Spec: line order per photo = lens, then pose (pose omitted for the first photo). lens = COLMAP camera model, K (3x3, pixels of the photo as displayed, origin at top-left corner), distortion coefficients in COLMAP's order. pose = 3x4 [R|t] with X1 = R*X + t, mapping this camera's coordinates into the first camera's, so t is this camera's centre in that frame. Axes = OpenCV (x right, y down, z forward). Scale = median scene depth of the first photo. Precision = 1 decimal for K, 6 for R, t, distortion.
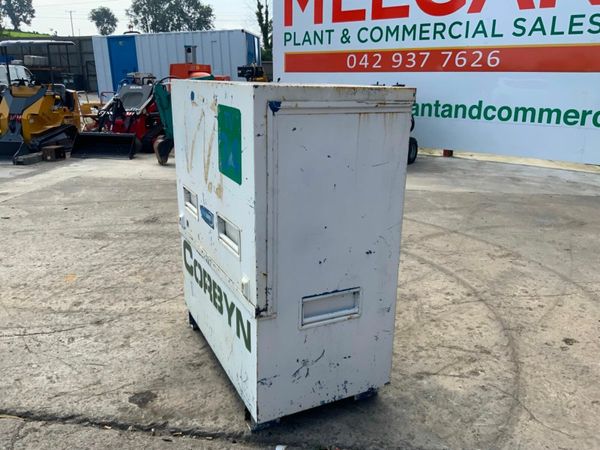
lens RADIAL K [[498.8, 0, 301.8], [0, 498.8, 225.4], [0, 0, 1]] dist [0.054485, -0.108509]
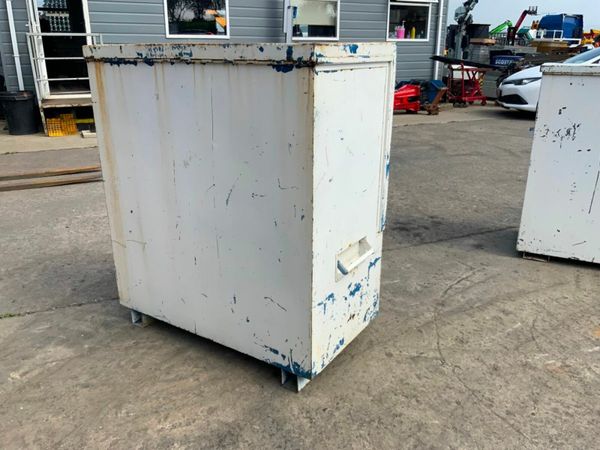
lens RADIAL K [[498.8, 0, 300.6], [0, 498.8, 226.5], [0, 0, 1]] dist [0.054485, -0.108509]
pose [[-0.861213, 0.154285, -0.484260, 0.171666], [-0.157795, 0.824557, 0.543329, -0.260434], [0.483127, 0.544336, -0.685774, 0.926571]]
